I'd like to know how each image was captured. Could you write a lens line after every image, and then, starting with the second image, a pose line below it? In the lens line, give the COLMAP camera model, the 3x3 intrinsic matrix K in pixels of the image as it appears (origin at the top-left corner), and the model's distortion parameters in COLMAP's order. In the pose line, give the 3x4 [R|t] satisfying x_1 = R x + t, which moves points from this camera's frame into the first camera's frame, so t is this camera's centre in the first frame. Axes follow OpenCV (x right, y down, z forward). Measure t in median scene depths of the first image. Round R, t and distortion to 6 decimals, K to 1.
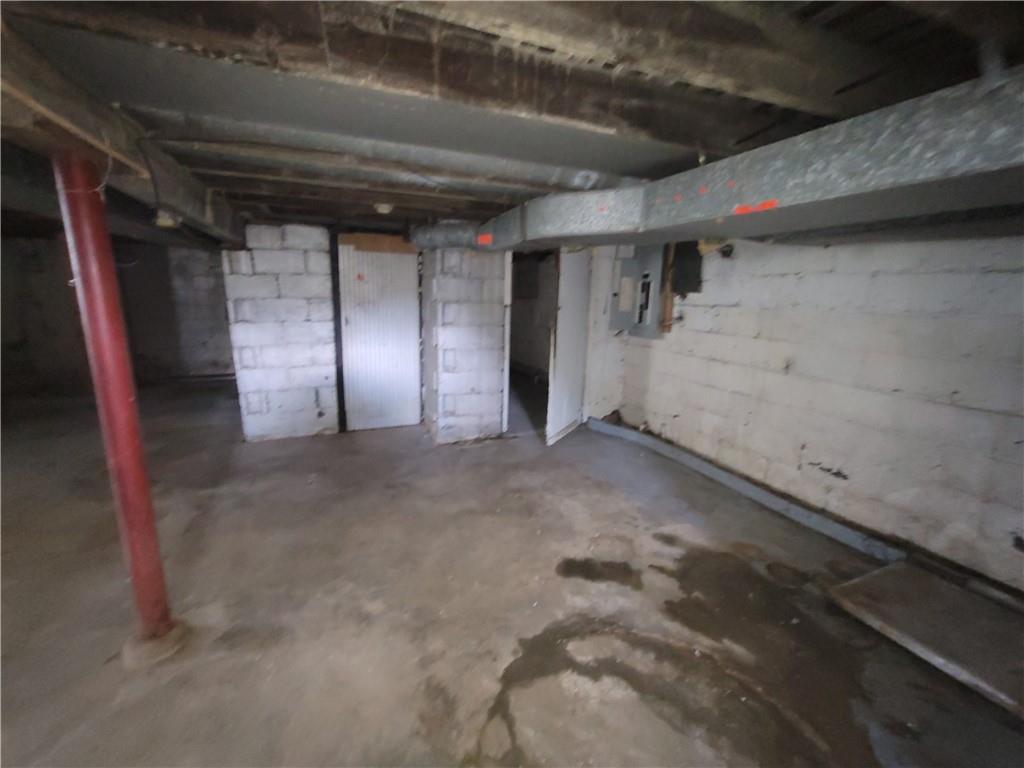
lens RADIAL K [[417.0, 0, 505.3], [0, 417.0, 382.1], [0, 0, 1]] dist [-0.000497, 0.000403]
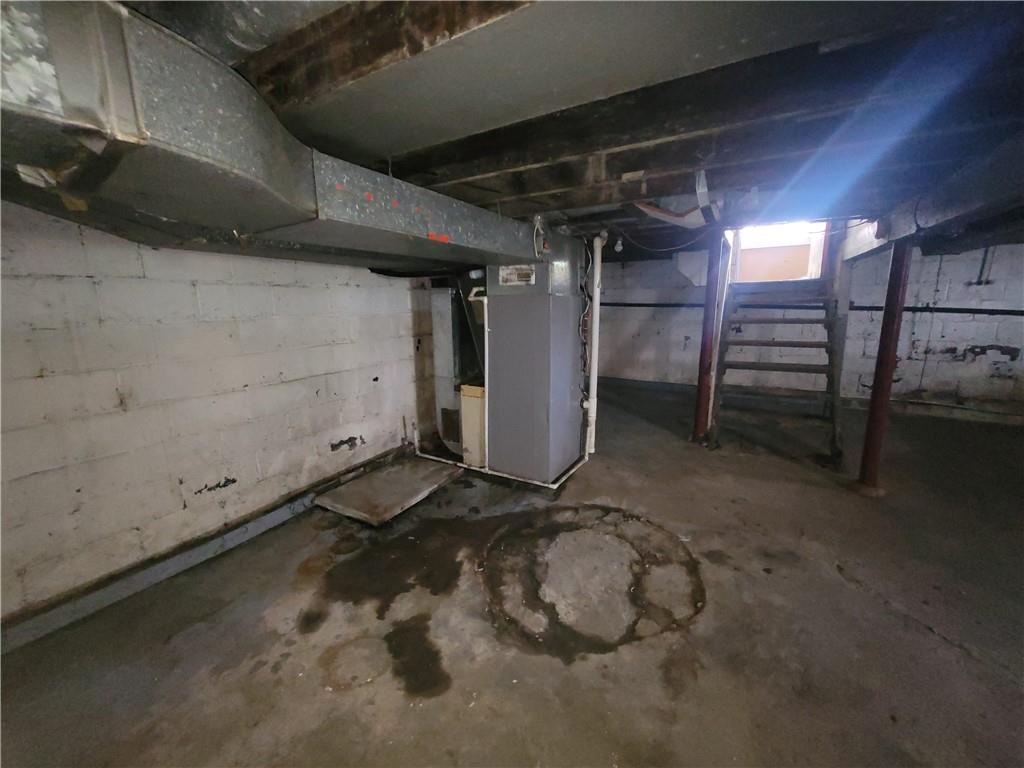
lens RADIAL K [[417.0, 0, 505.3], [0, 417.0, 382.1], [0, 0, 1]] dist [-0.000497, 0.000403]
pose [[-0.609289, -0.163138, 0.775985, -0.311758], [0.165925, 0.930713, 0.325948, -0.198083], [-0.775394, 0.327352, -0.540004, 0.853215]]
